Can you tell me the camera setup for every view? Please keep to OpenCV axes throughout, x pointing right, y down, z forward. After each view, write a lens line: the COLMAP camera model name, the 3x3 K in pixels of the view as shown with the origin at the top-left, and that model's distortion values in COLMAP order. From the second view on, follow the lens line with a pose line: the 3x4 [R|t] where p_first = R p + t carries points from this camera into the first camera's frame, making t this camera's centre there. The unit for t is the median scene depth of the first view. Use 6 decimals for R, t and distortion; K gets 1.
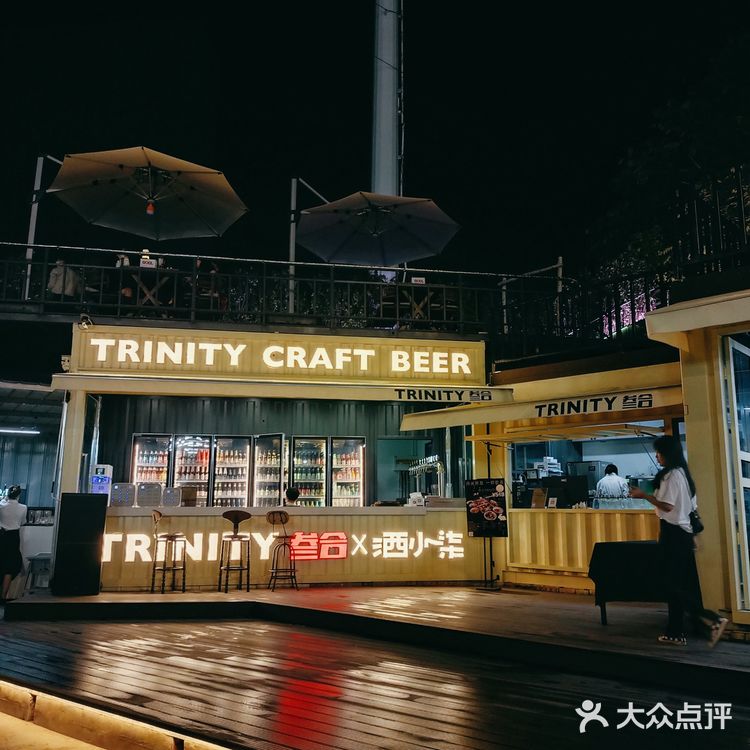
lens RADIAL K [[754.6, 0, 375.2], [0, 754.6, 347.5], [0, 0, 1]] dist [0.012540, -0.001192]
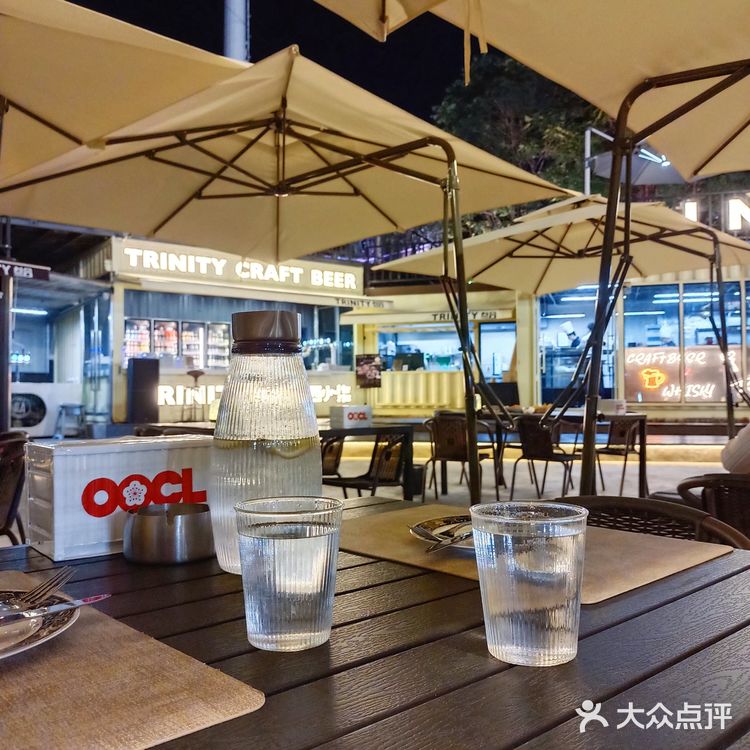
lens RADIAL K [[789.6, 0, 375.0], [0, 789.6, 375.0], [0, 0, 1]] dist [0.016830, 0.009264]
pose [[0.872764, 0.003214, 0.488131, -0.668180], [-0.092341, 0.983010, 0.158631, -0.055014], [-0.479328, -0.183522, 0.858233, -0.486409]]
